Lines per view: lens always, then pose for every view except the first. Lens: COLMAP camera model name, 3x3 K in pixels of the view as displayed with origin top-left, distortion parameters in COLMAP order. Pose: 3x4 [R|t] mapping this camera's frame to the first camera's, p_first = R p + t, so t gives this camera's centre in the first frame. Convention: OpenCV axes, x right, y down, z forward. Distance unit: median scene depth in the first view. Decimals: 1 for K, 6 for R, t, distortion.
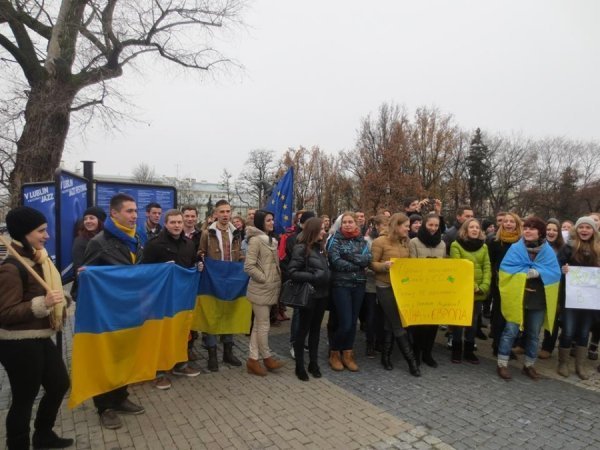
lens RADIAL K [[459.1, 0, 300.0], [0, 459.1, 225.0], [0, 0, 1]] dist [-0.035209, 0.104211]
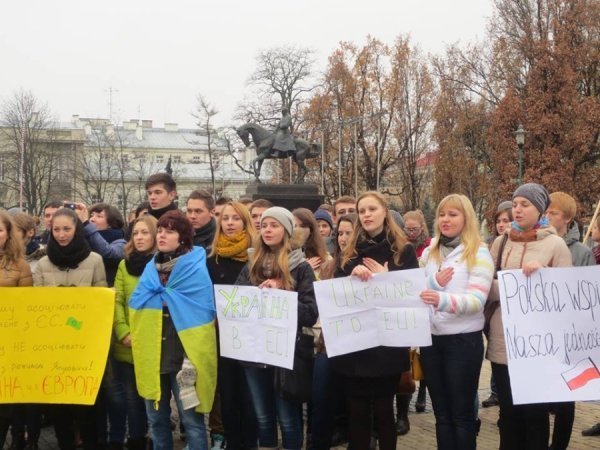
lens RADIAL K [[1097.2, 0, 304.6], [0, 1097.2, 226.7], [0, 0, 1]] dist [-0.162584, 0.603572]
pose [[0.993905, -0.023789, -0.107640, 0.057612], [0.024271, 0.999700, 0.003173, 0.000159], [0.107532, -0.005766, 0.994185, -0.024816]]
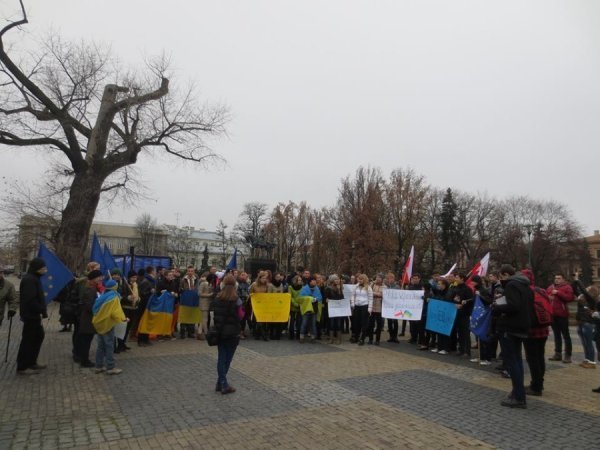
lens RADIAL K [[459.1, 0, 300.0], [0, 459.1, 225.0], [0, 0, 1]] dist [-0.035209, 0.104211]
pose [[0.999864, 0.016514, 0.000482, 0.031591], [-0.016376, 0.994554, -0.102932, -0.002569], [-0.002179, 0.102910, 0.994688, -0.110504]]
